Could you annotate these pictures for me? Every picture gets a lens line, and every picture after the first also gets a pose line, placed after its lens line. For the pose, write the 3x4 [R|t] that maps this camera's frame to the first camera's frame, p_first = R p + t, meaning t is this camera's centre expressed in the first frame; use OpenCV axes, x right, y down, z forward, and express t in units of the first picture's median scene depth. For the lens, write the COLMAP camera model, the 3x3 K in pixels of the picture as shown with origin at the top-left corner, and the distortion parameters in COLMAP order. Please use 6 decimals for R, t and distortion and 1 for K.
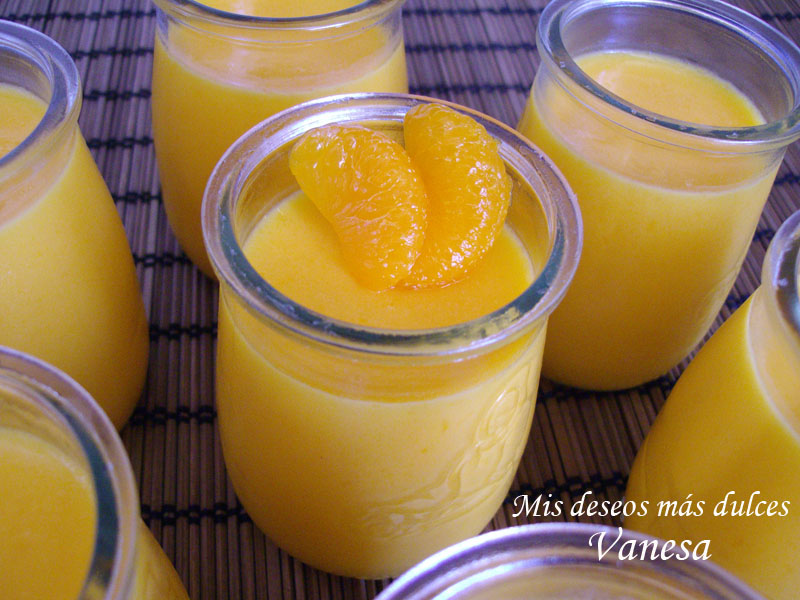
lens RADIAL K [[844.4, 0, 400.0], [0, 844.4, 300.0], [0, 0, 1]] dist [-0.167255, 0.027539]
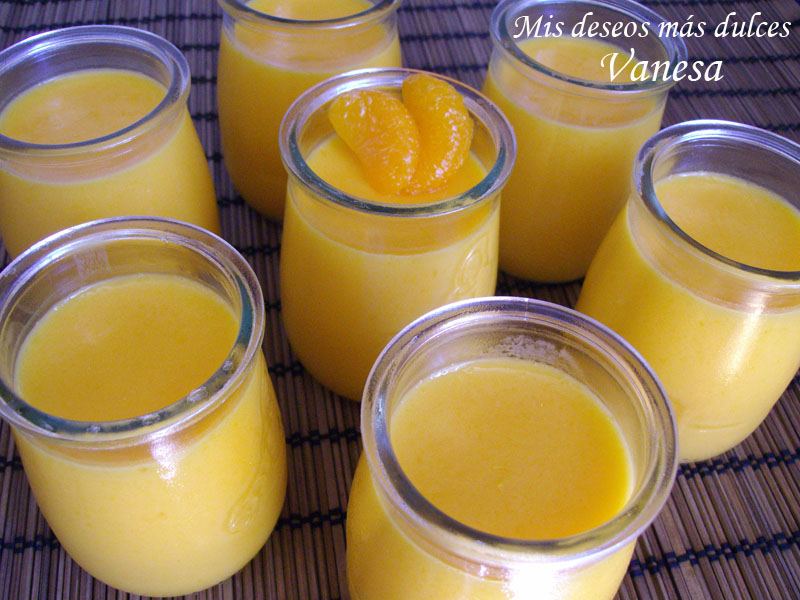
lens RADIAL K [[844.4, 0, 400.0], [0, 844.4, 300.0], [0, 0, 1]] dist [-0.167255, 0.027539]
pose [[0.999371, -0.035013, 0.005646, -0.020614], [0.034952, 0.999332, 0.010695, 0.158371], [-0.006017, -0.010491, 0.999927, -0.521833]]
